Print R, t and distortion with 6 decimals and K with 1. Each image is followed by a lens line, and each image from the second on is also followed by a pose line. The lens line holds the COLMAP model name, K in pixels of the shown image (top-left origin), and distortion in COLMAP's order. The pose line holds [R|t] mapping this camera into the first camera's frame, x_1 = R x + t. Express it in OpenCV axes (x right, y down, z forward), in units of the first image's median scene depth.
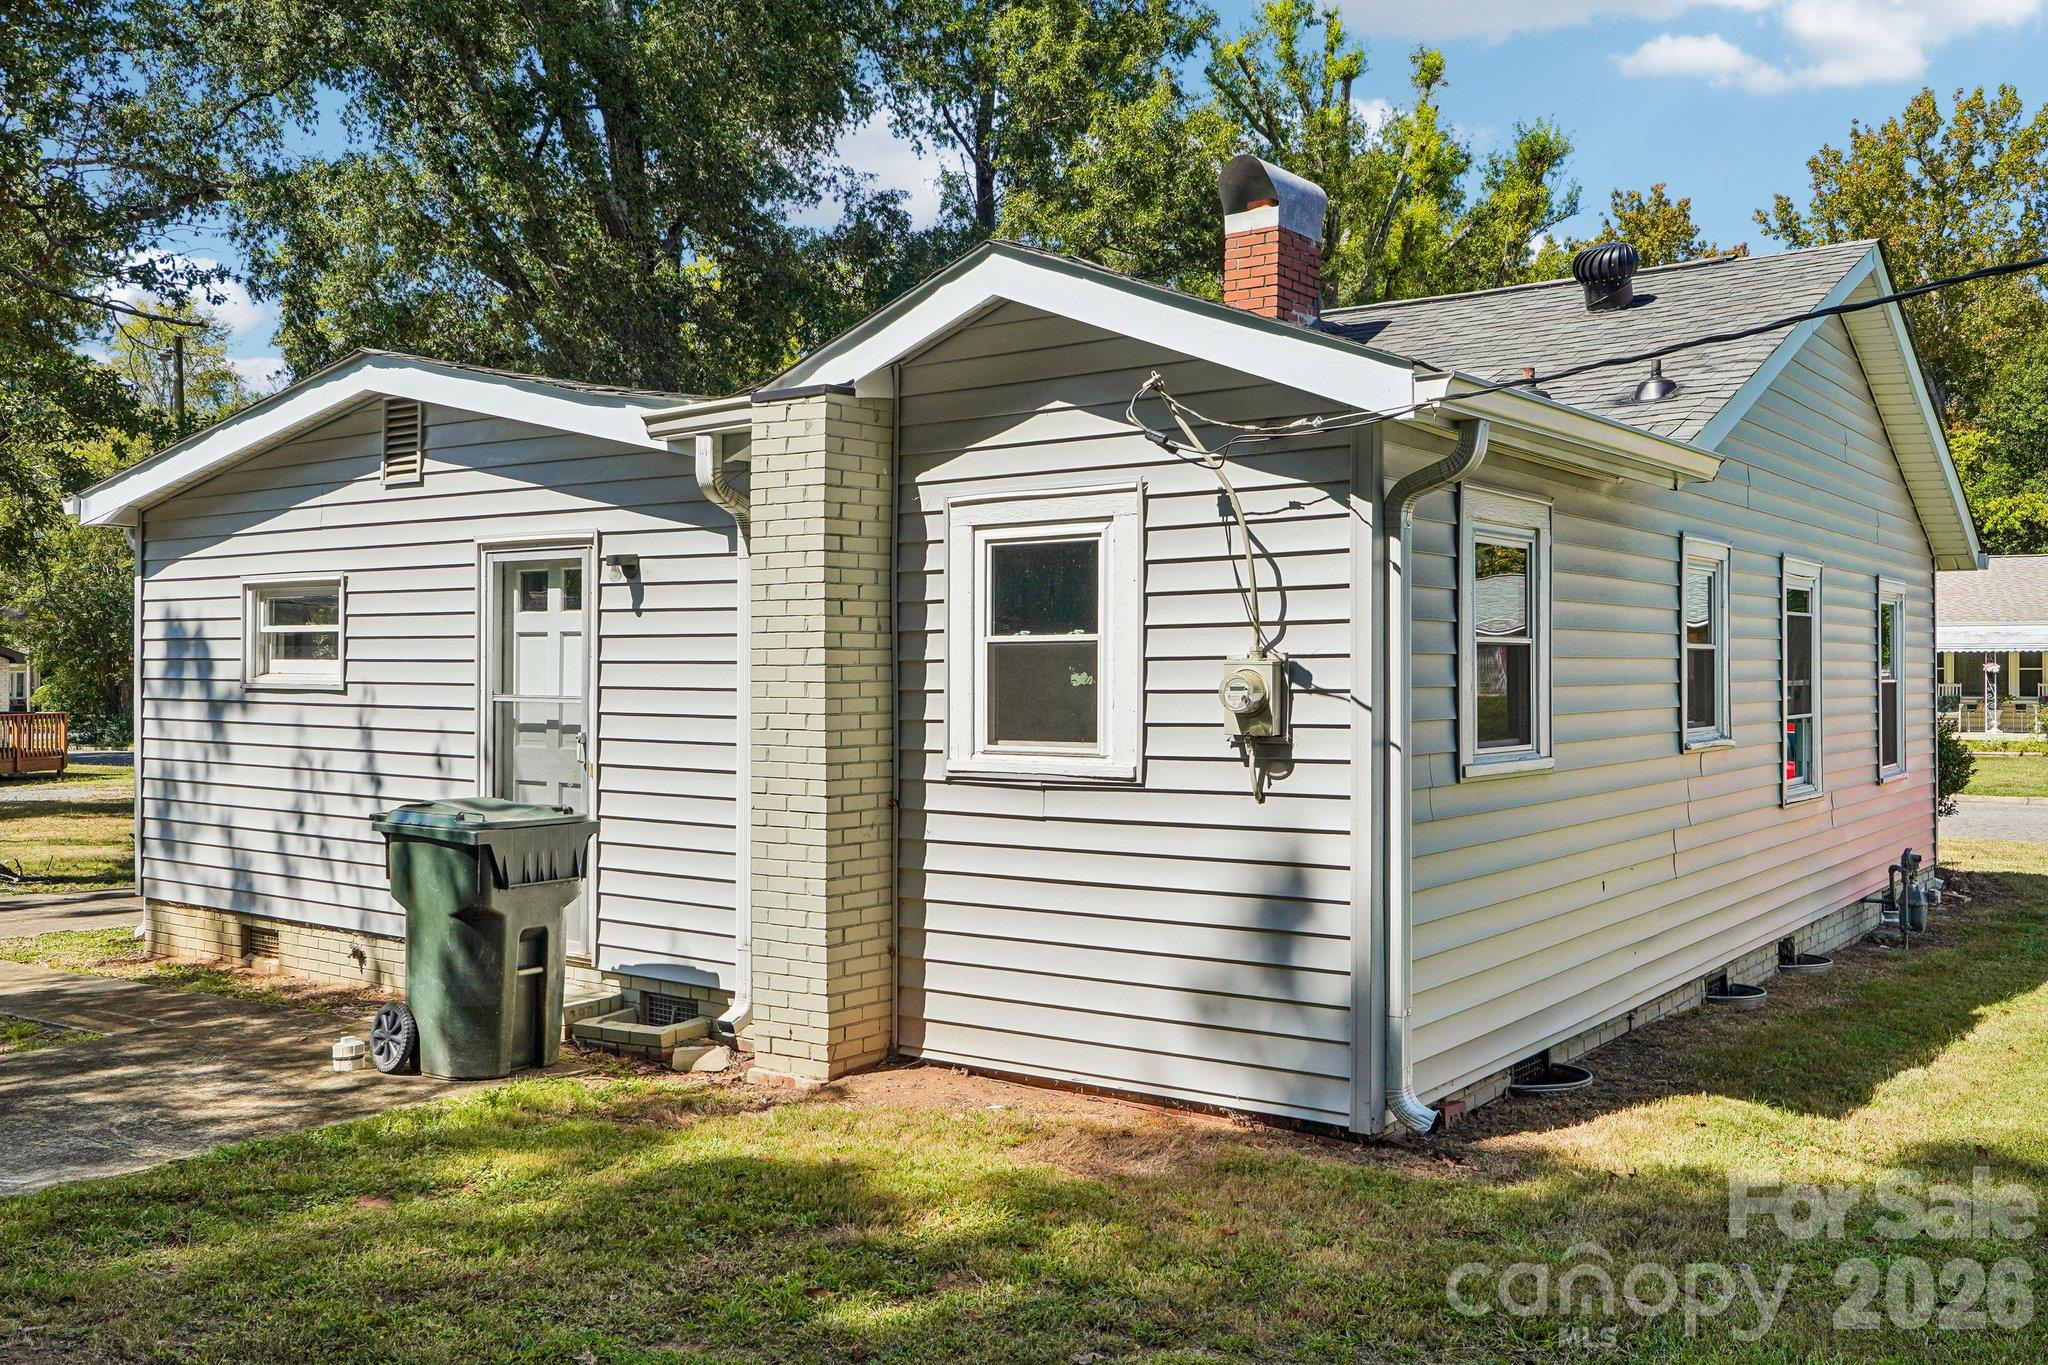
lens RADIAL K [[1781.1, 0, 1020.1], [0, 1781.1, 609.9], [0, 0, 1]] dist [0.005753, -0.009138]
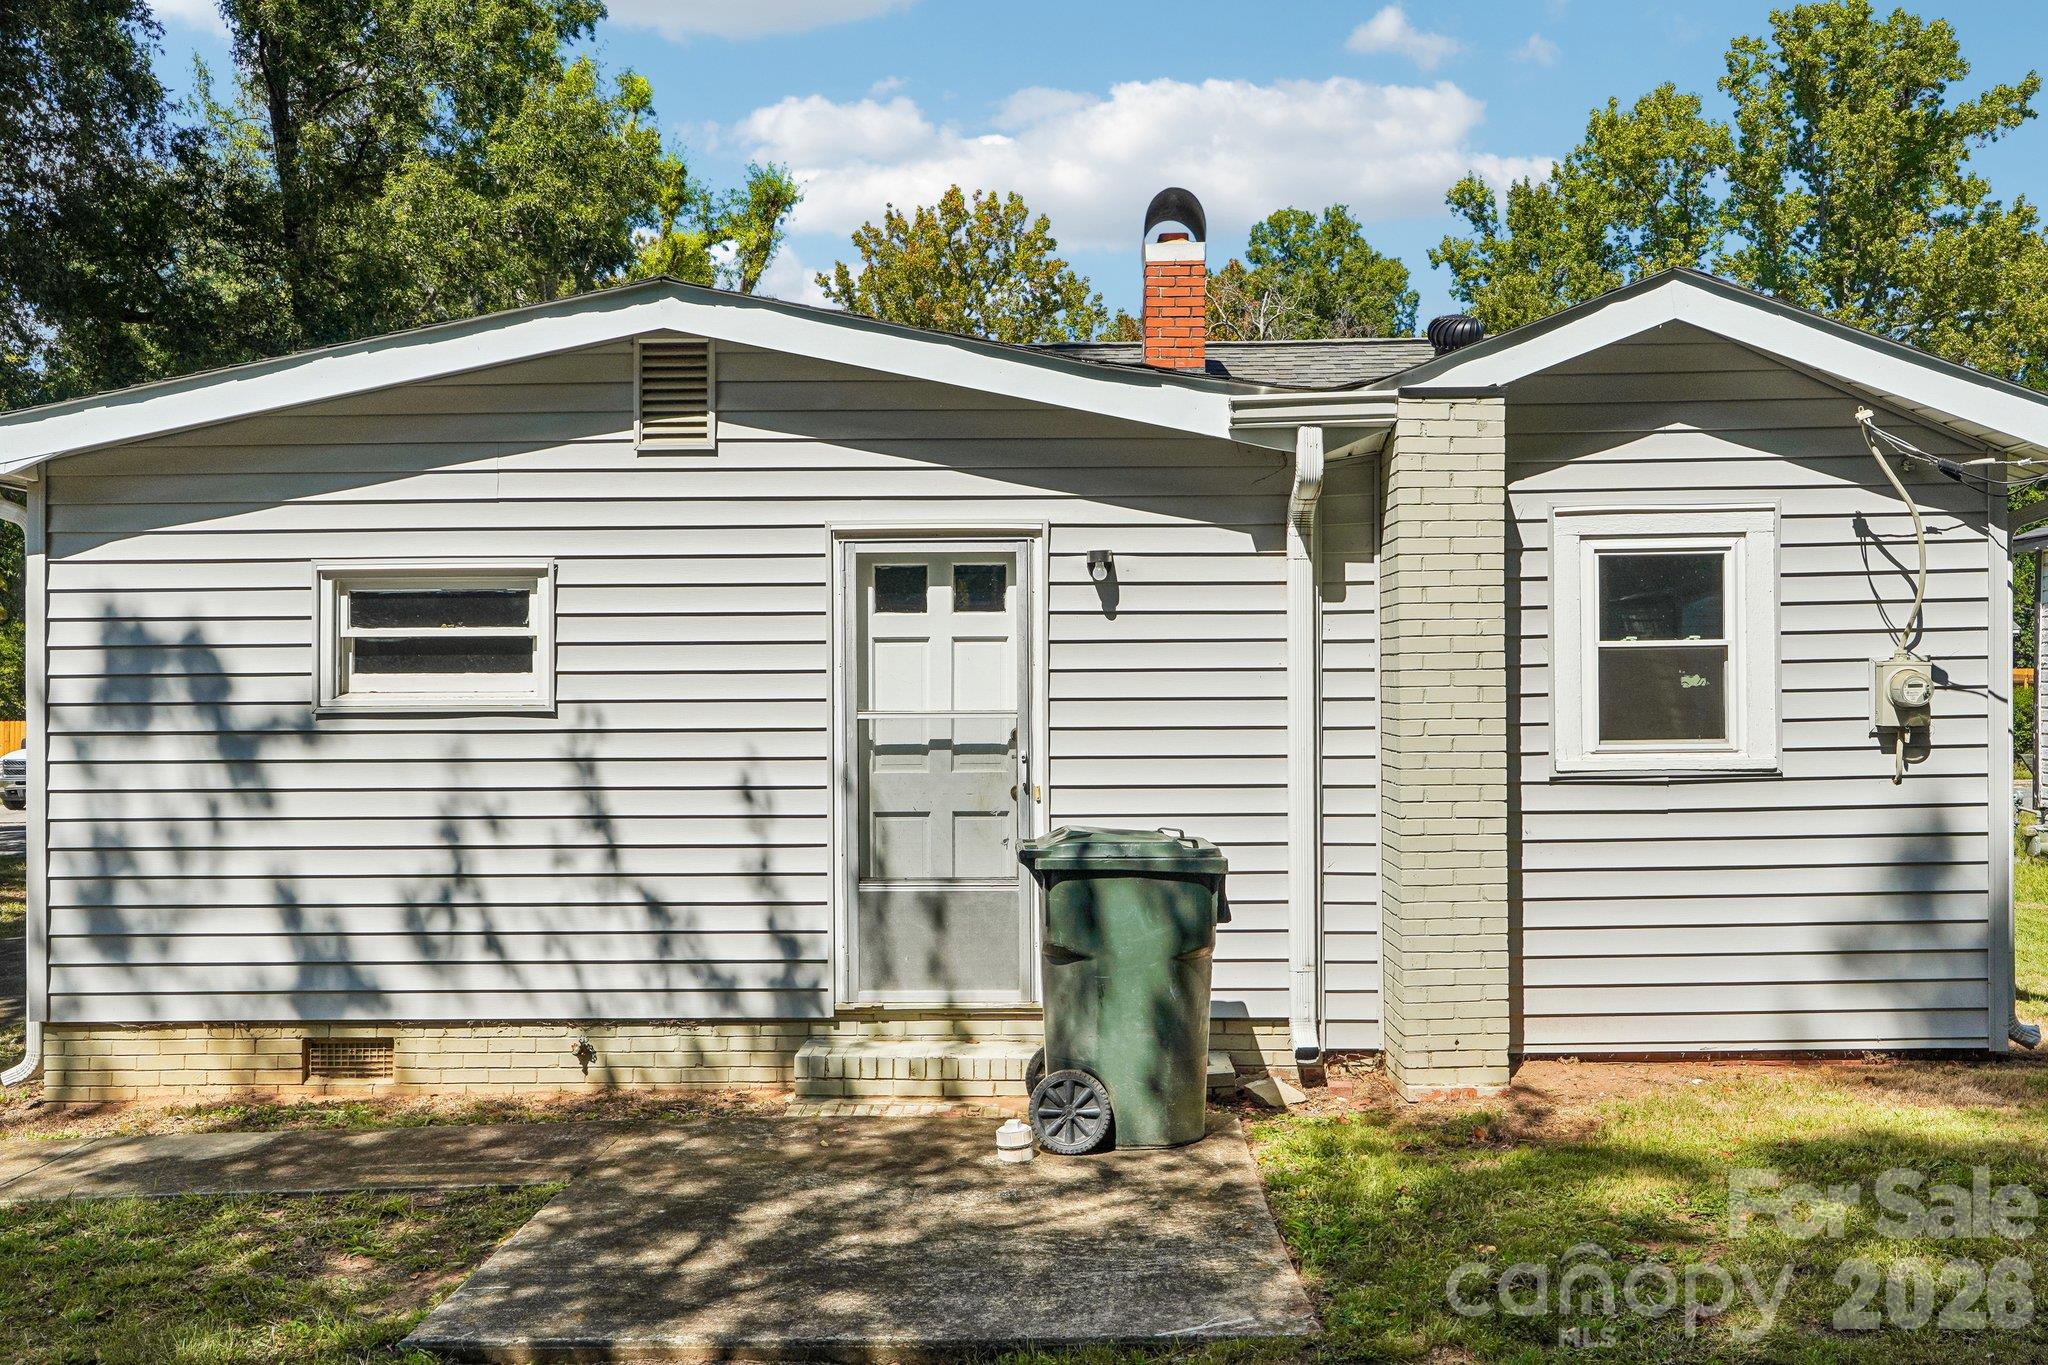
lens RADIAL K [[1767.4, 0, 1031.5], [0, 1767.4, 661.2], [0, 0, 1]] dist [0.004034, 0.003074]
pose [[0.812607, 0.001401, 0.582810, -0.711875], [-0.008209, 0.999925, 0.009043, 0.015738], [-0.582754, -0.012133, 0.812558, 0.277723]]
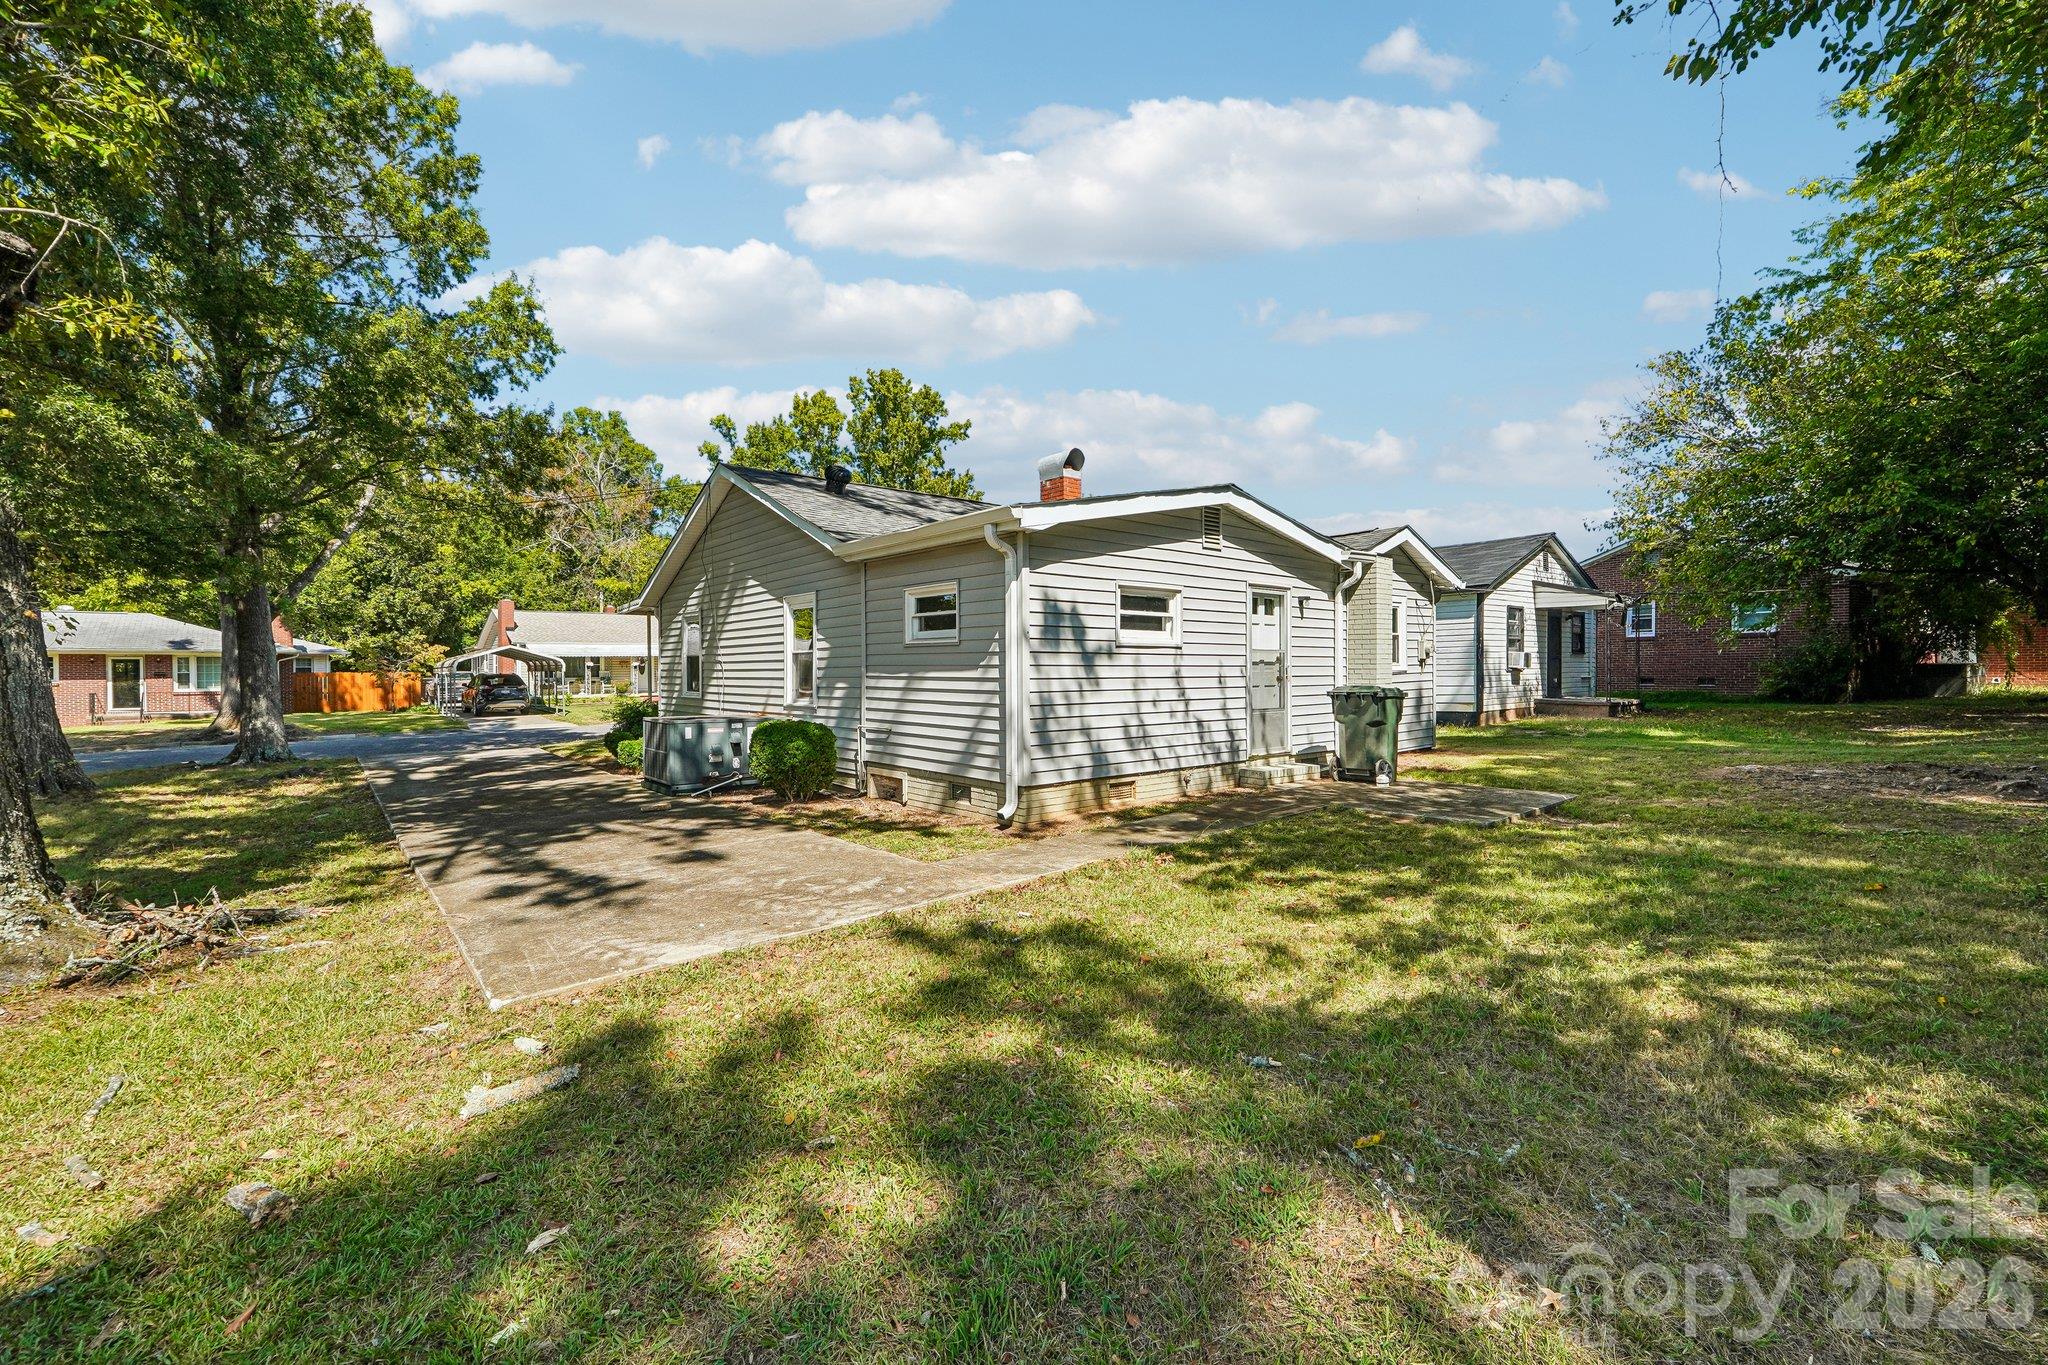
lens RADIAL K [[872.4, 0, 1027.7], [0, 872.4, 664.5], [0, 0, 1]] dist [-0.019148, 0.018332]
pose [[0.220858, 0.002754, 0.975302, -1.462789], [-0.024378, 0.999699, 0.002698, 0.071680], [-0.975001, -0.024371, 0.220859, 1.030068]]
